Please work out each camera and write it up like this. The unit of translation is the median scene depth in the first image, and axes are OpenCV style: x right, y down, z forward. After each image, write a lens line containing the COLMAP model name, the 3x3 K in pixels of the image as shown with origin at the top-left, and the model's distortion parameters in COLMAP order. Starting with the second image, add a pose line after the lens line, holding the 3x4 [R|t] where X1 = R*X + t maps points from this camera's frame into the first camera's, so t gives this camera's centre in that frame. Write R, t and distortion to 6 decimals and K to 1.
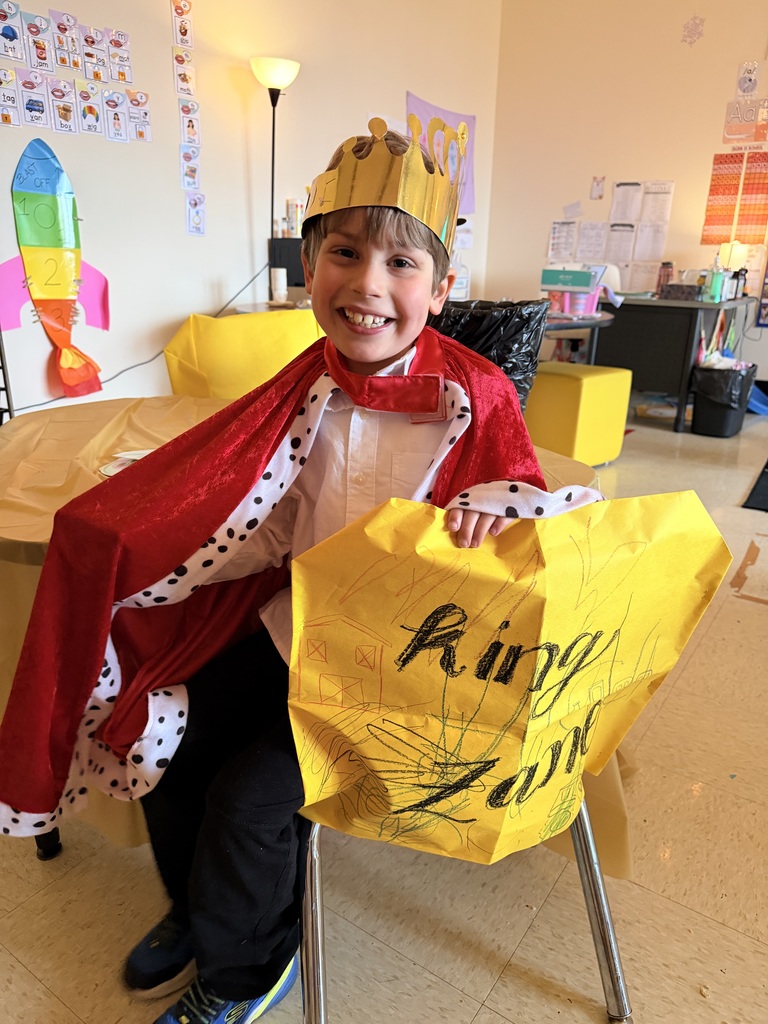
lens RADIAL K [[728.0, 0, 387.4], [0, 728.0, 515.4], [0, 0, 1]] dist [-0.004414, -0.002002]
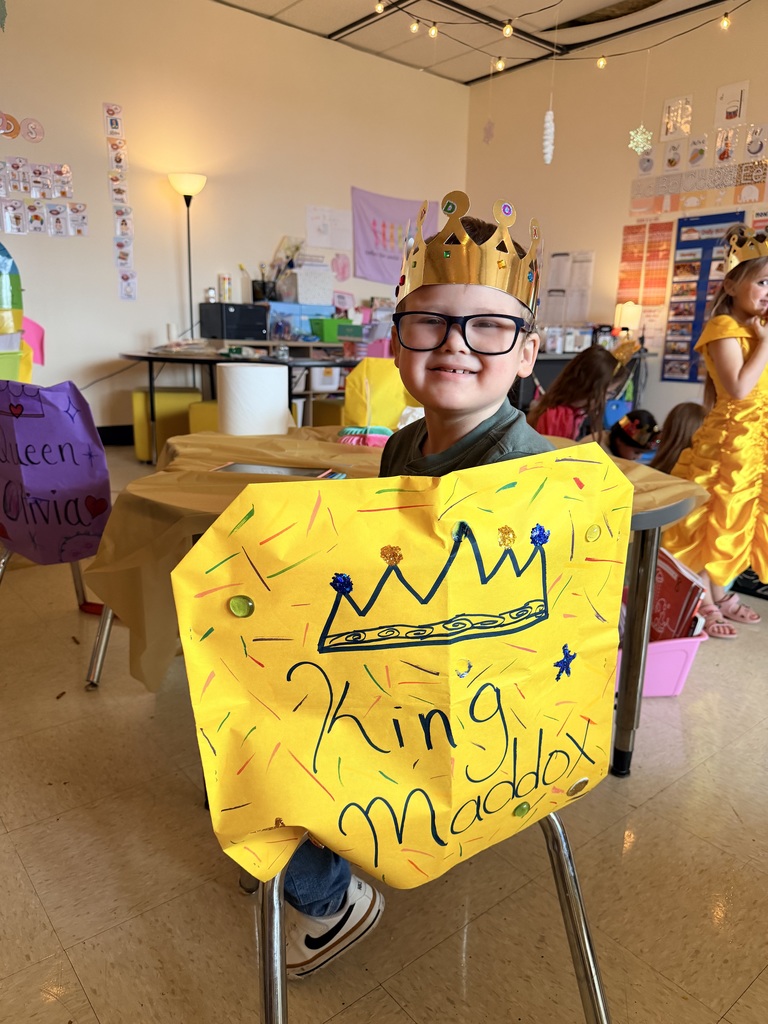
lens RADIAL K [[728.0, 0, 387.4], [0, 728.0, 515.4], [0, 0, 1]] dist [-0.004414, -0.002002]
pose [[0.961575, 0.066959, -0.266252, 0.605593], [-0.091512, 0.992513, -0.080892, 0.081925], [0.258842, 0.102149, 0.960503, -0.144872]]
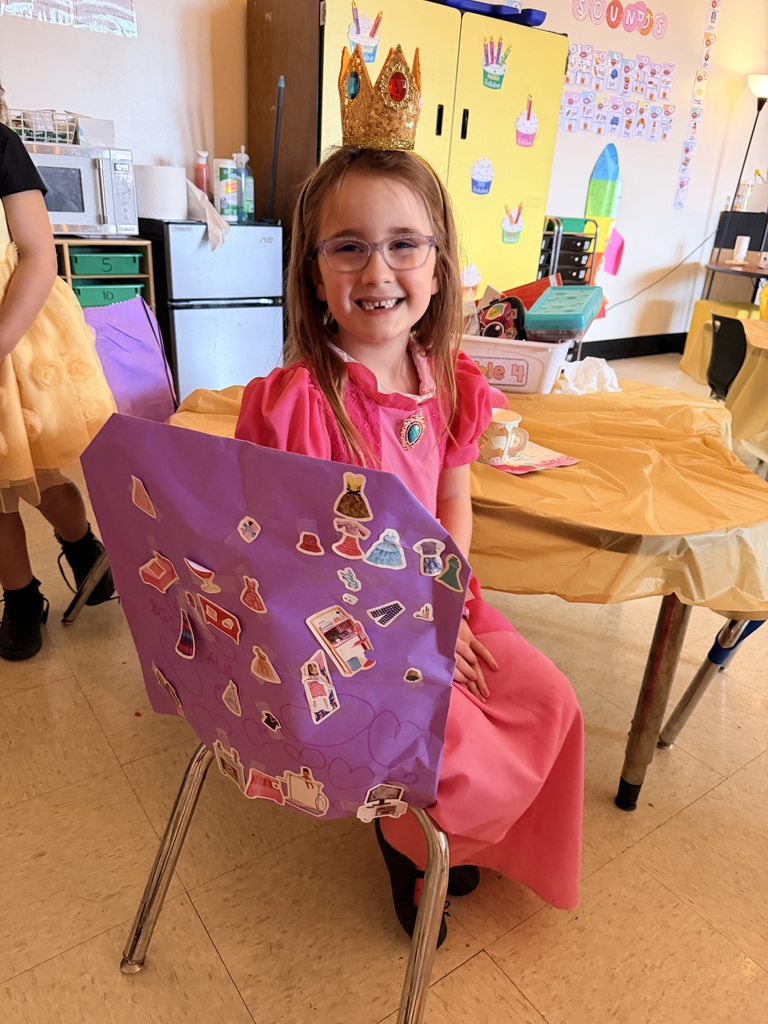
lens RADIAL K [[728.0, 0, 387.4], [0, 728.0, 515.4], [0, 0, 1]] dist [-0.004414, -0.002002]
pose [[0.939130, 0.164154, -0.301809, -0.272985], [-0.145724, 0.985857, 0.082763, 0.147208], [0.311126, -0.033745, 0.949769, -0.480418]]
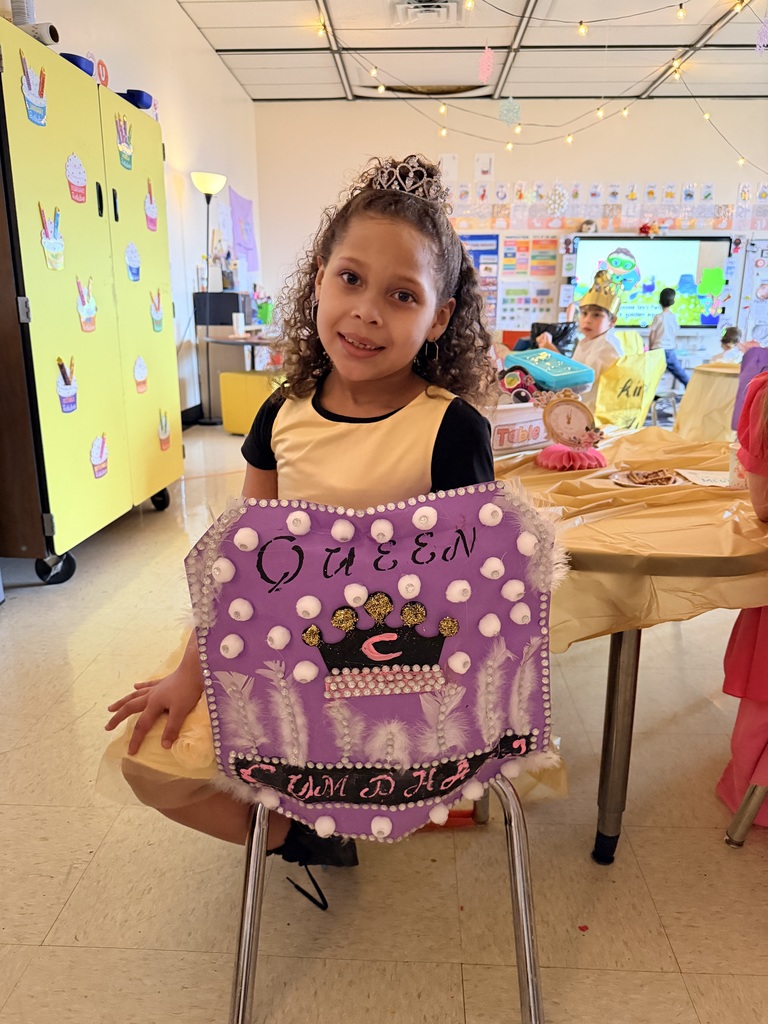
lens RADIAL K [[738.8, 0, 384.0], [0, 738.8, 512.0], [0, 0, 1]] dist [-0.001572, -0.002686]
pose [[0.849305, -0.158627, 0.503506, -0.707362], [0.188923, 0.981948, -0.009315, 0.123051], [-0.492939, 0.103035, 0.863942, -0.391741]]
